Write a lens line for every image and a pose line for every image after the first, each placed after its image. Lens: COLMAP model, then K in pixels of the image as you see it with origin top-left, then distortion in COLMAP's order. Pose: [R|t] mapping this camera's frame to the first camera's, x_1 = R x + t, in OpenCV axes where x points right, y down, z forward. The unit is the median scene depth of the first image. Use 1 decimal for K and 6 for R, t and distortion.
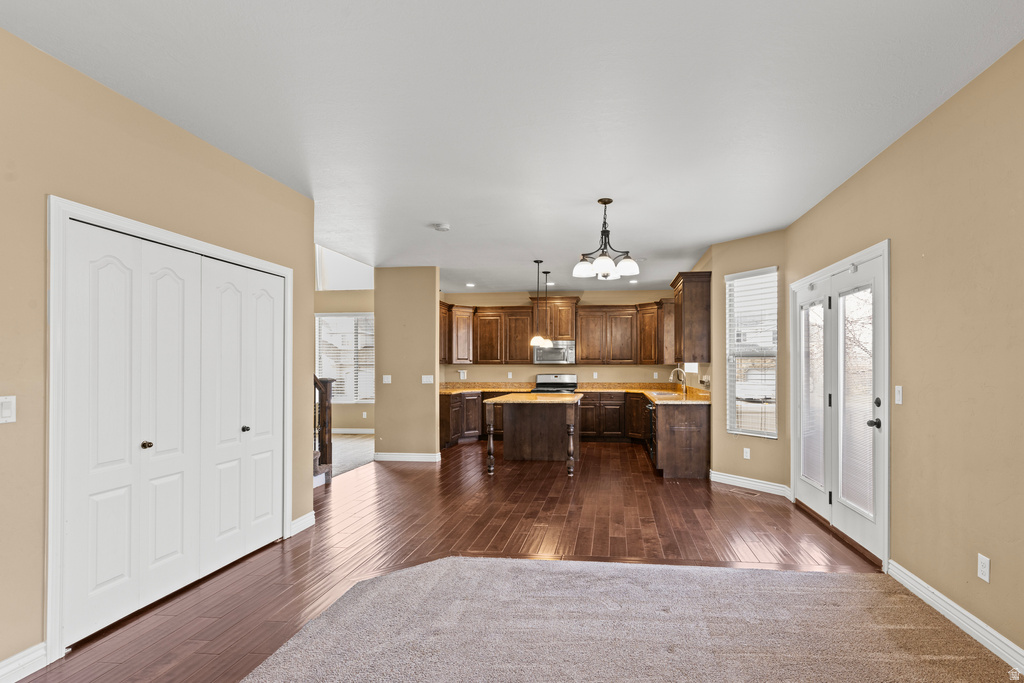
lens RADIAL K [[485.9, 0, 546.5], [0, 485.9, 364.8], [0, 0, 1]] dist [0.001143, 0.000165]
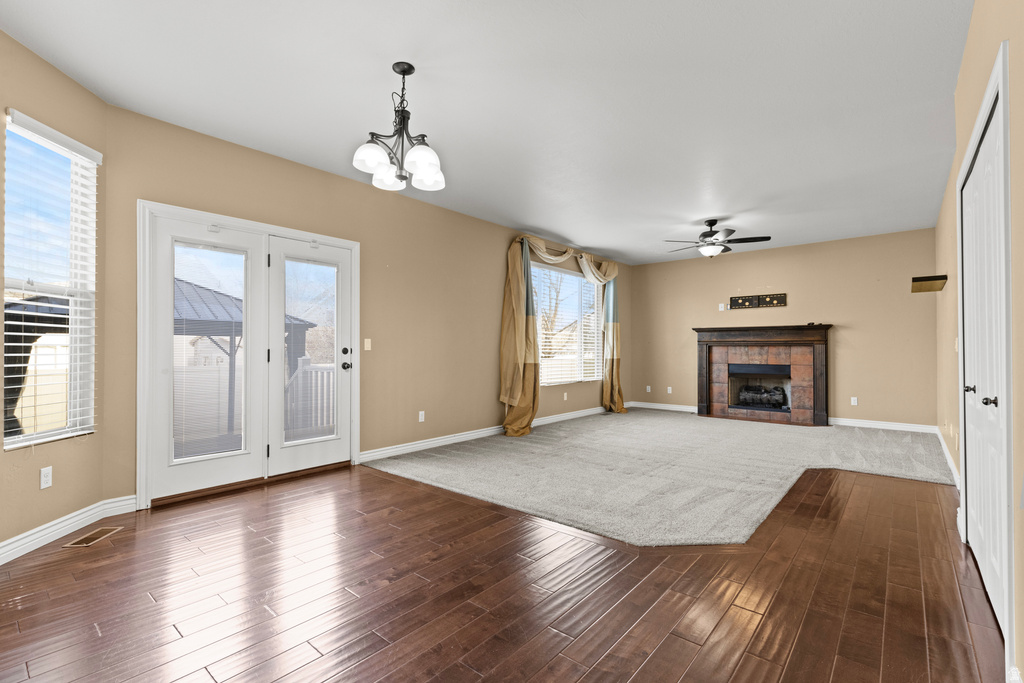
lens RADIAL K [[463.4, 0, 505.5], [0, 463.4, 345.2], [0, 0, 1]] dist [0.000405, -0.000046]
pose [[-0.832034, 0.005871, 0.554693, -0.209252], [-0.001780, 0.999911, -0.013254, 0.035332], [-0.554721, -0.012016, -0.831949, 0.854016]]
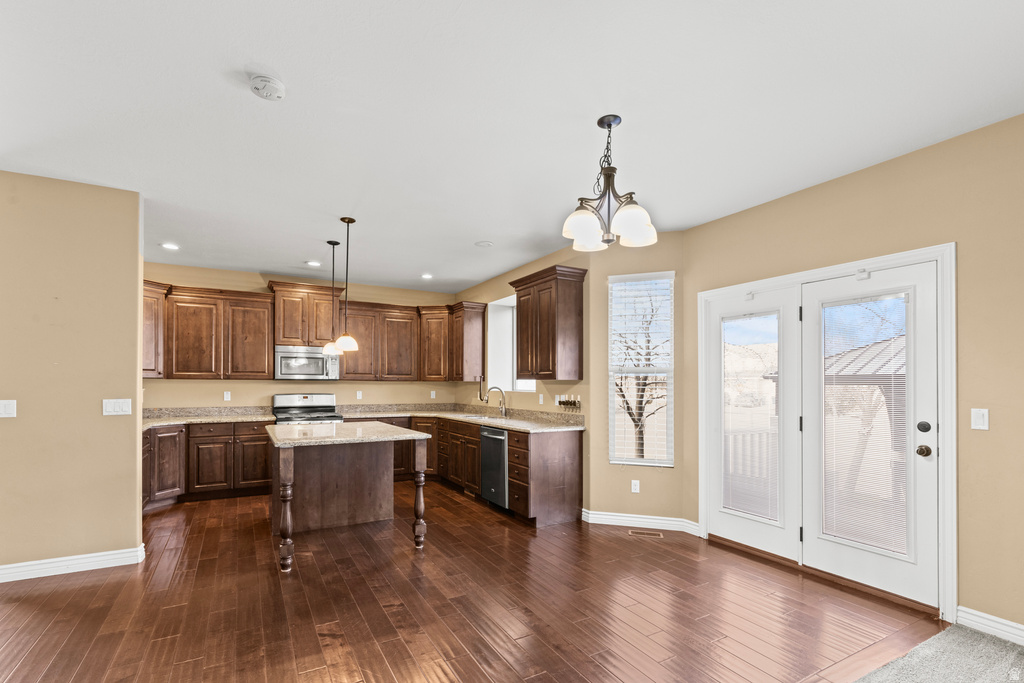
lens RADIAL K [[484.8, 0, 509.4], [0, 484.8, 382.1], [0, 0, 1]] dist [0.004939, 0.000364]
pose [[0.811619, 0.006470, 0.584151, -0.204248], [-0.006876, 0.999975, -0.001522, 0.001278], [-0.584147, -0.002781, 0.811643, 0.331153]]
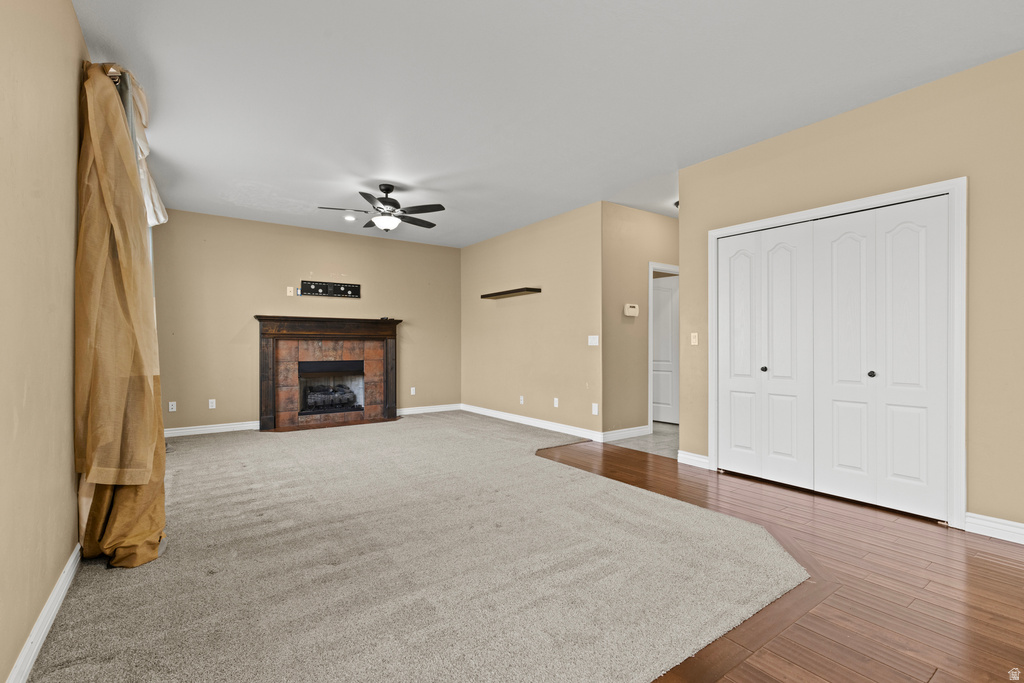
lens RADIAL K [[463.4, 0, 505.5], [0, 463.4, 345.2], [0, 0, 1]] dist [0.000405, -0.000046]
pose [[-0.736620, 0.004114, -0.676295, 0.269571], [0.005298, 0.999986, 0.000312, 0.033706], [0.676286, -0.003353, -0.736631, 0.578011]]
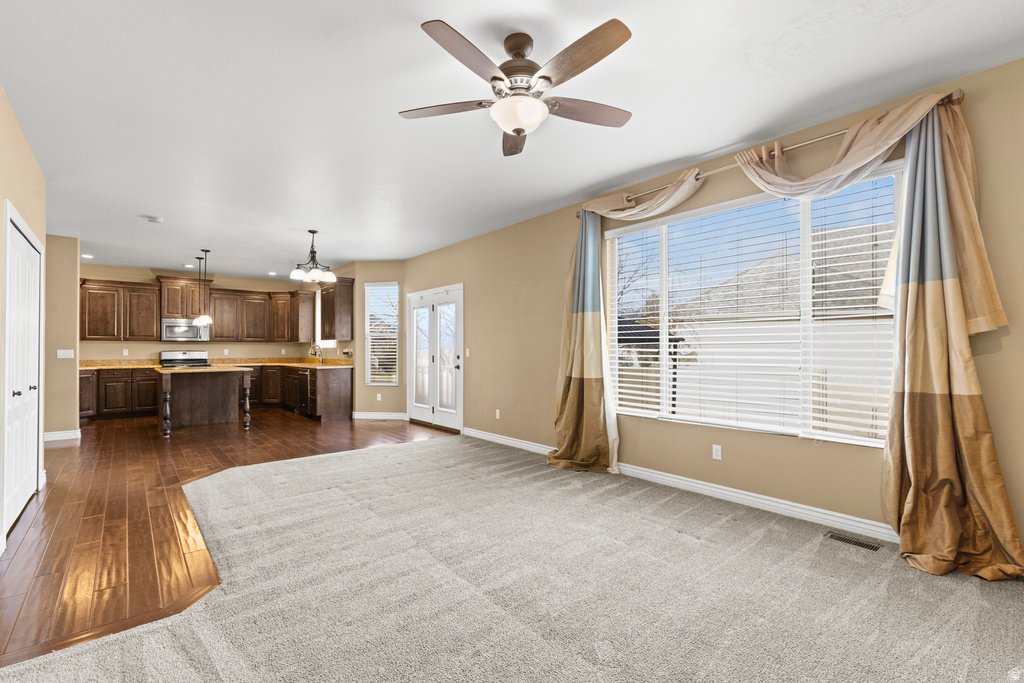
lens RADIAL K [[463.4, 0, 505.5], [0, 463.4, 345.2], [0, 0, 1]] dist [0.000405, -0.000046]
pose [[0.691755, 0.006360, 0.722104, -0.299192], [-0.001616, 0.999972, -0.007259, 0.017559], [-0.722131, 0.003855, 0.691746, -0.259905]]
